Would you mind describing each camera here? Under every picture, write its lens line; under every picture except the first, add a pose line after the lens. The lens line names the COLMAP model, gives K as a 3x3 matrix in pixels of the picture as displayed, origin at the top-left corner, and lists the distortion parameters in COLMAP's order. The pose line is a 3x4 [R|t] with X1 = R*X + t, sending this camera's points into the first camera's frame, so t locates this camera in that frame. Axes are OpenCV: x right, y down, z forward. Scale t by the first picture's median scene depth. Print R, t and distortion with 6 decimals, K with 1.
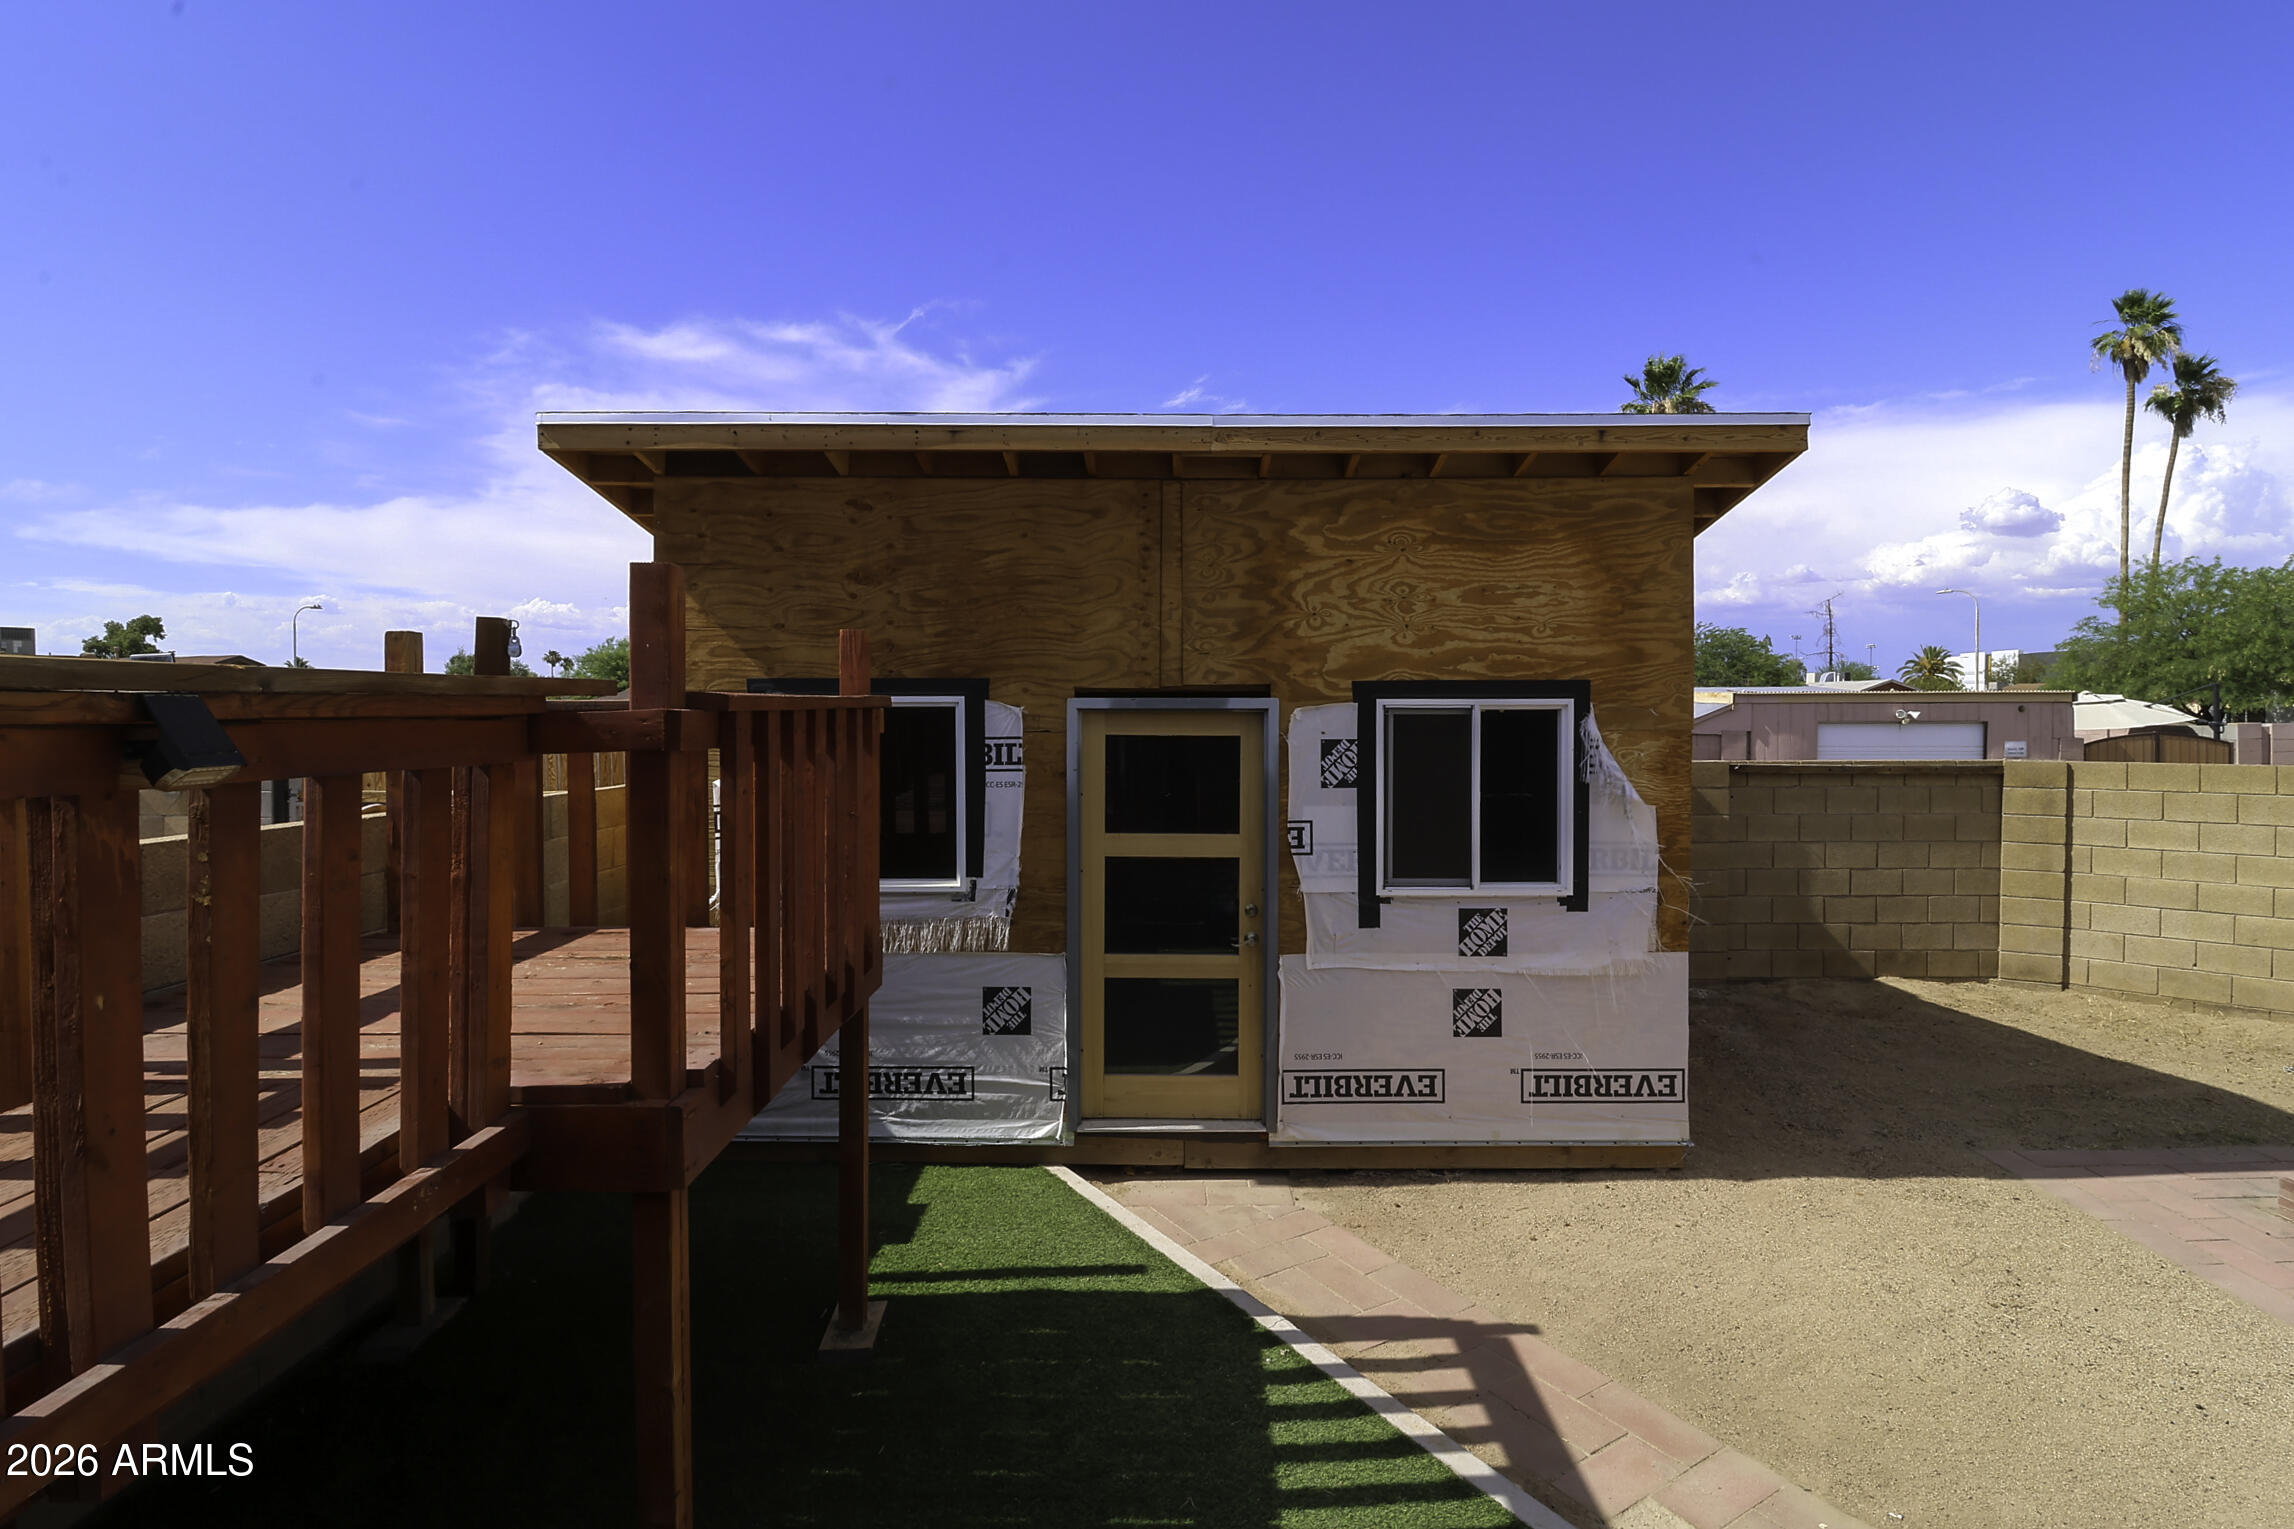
lens RADIAL K [[1113.2, 0, 1154.4], [0, 1113.2, 730.3], [0, 0, 1]] dist [-0.001992, -0.008119]
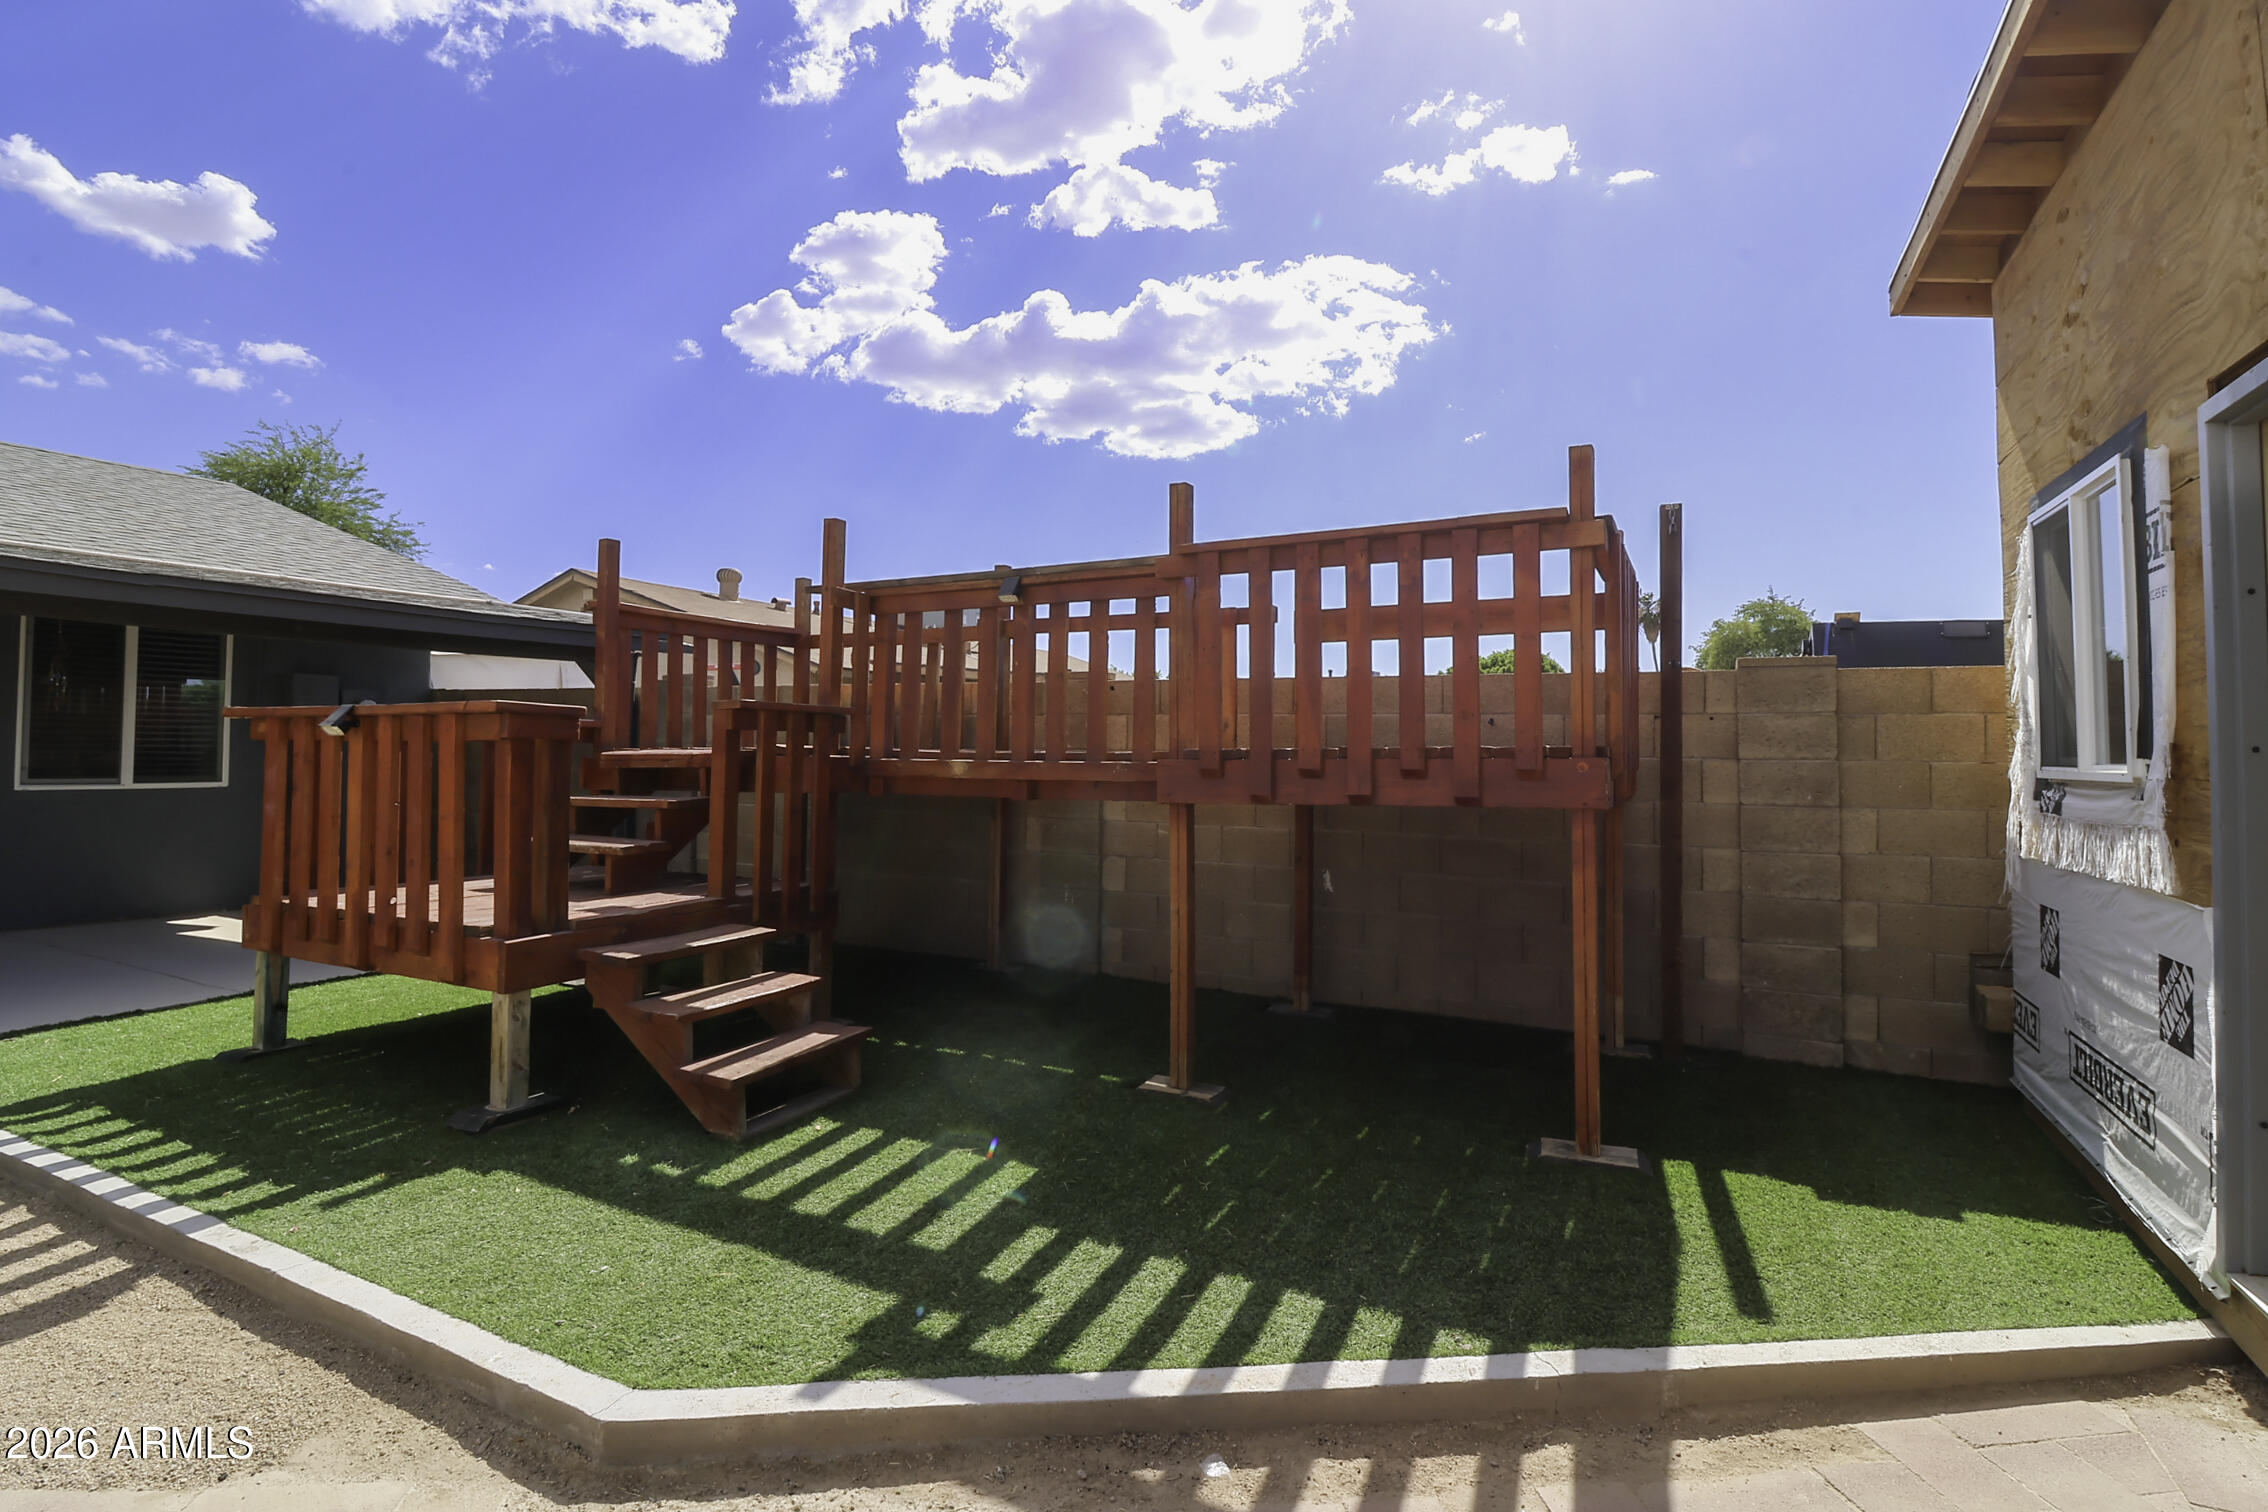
lens RADIAL K [[1108.1, 0, 1124.8], [0, 1108.1, 751.9], [0, 0, 1]] dist [-0.003726, -0.001350]
pose [[-0.446919, -0.006902, -0.894548, 0.588655], [-0.019880, 0.999800, 0.002218, 0.137353], [0.894354, 0.018775, -0.446966, 0.789291]]
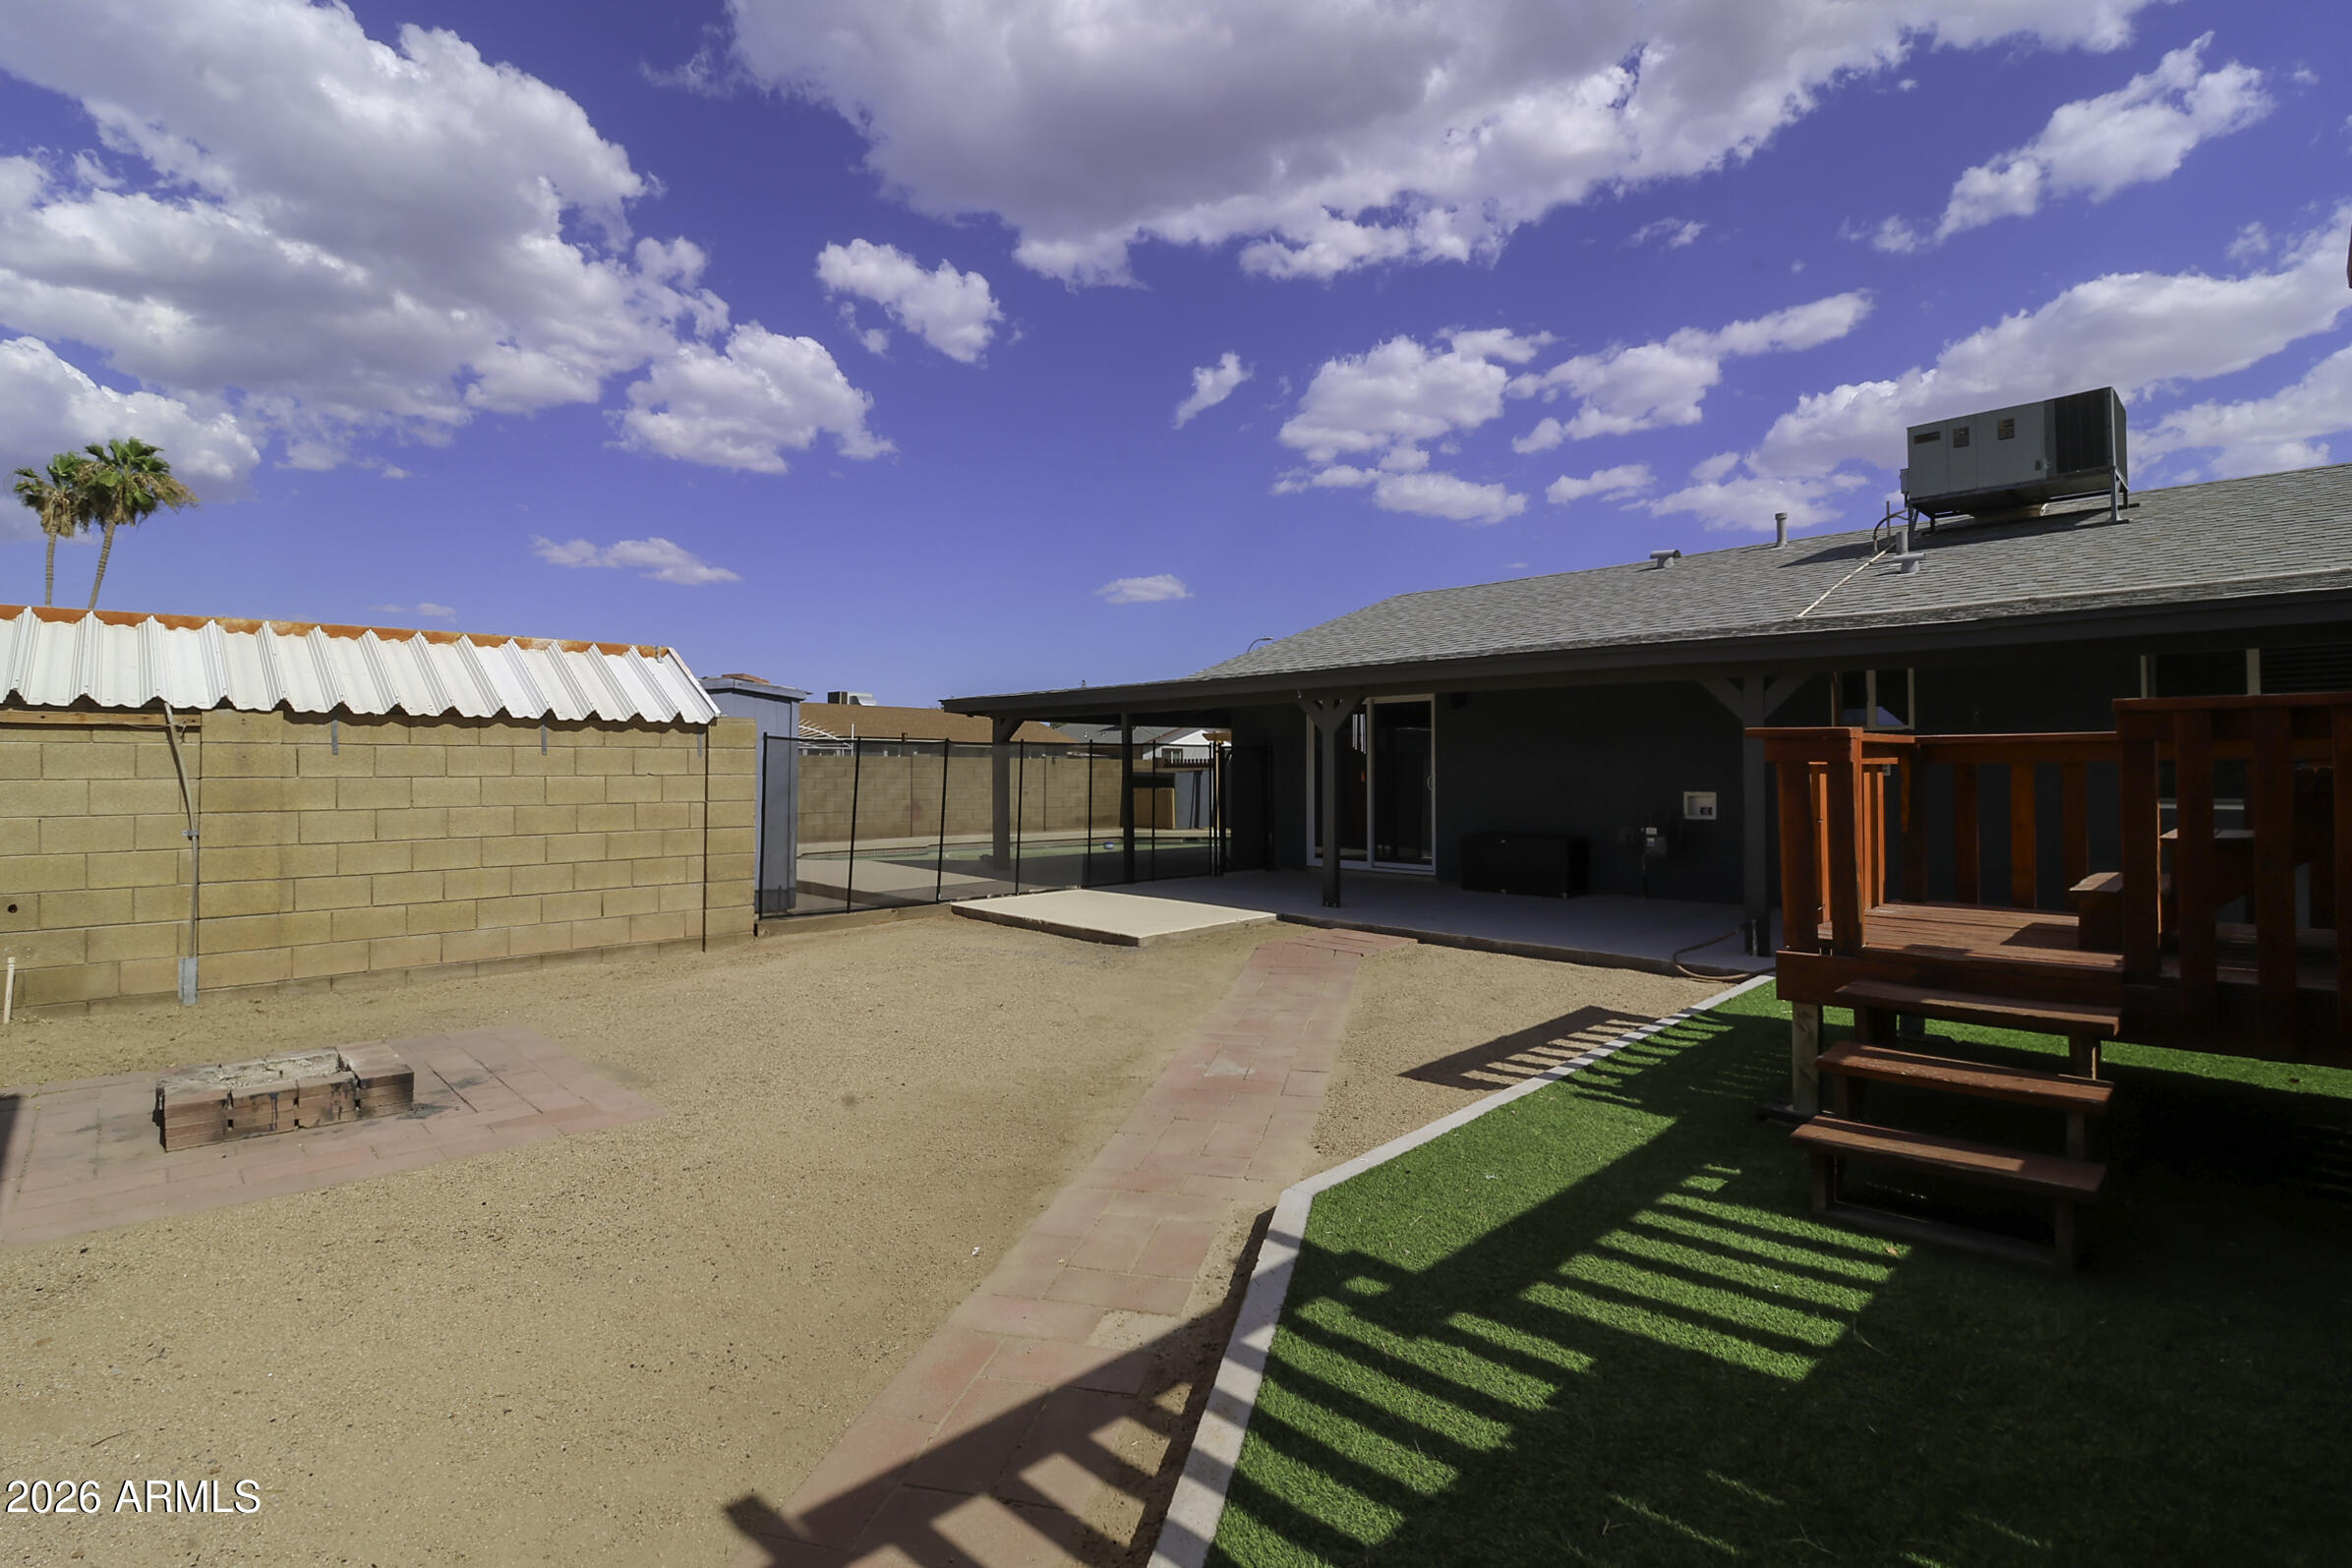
lens RADIAL K [[1095.3, 0, 1175.9], [0, 1095.3, 751.6], [0, 0, 1]] dist [-0.000449, -0.012434]
pose [[-0.702506, 0.020876, 0.711372, -0.137007], [0.016681, 0.999778, -0.012866, 0.137919], [-0.711482, 0.002828, -0.702698, 0.940686]]
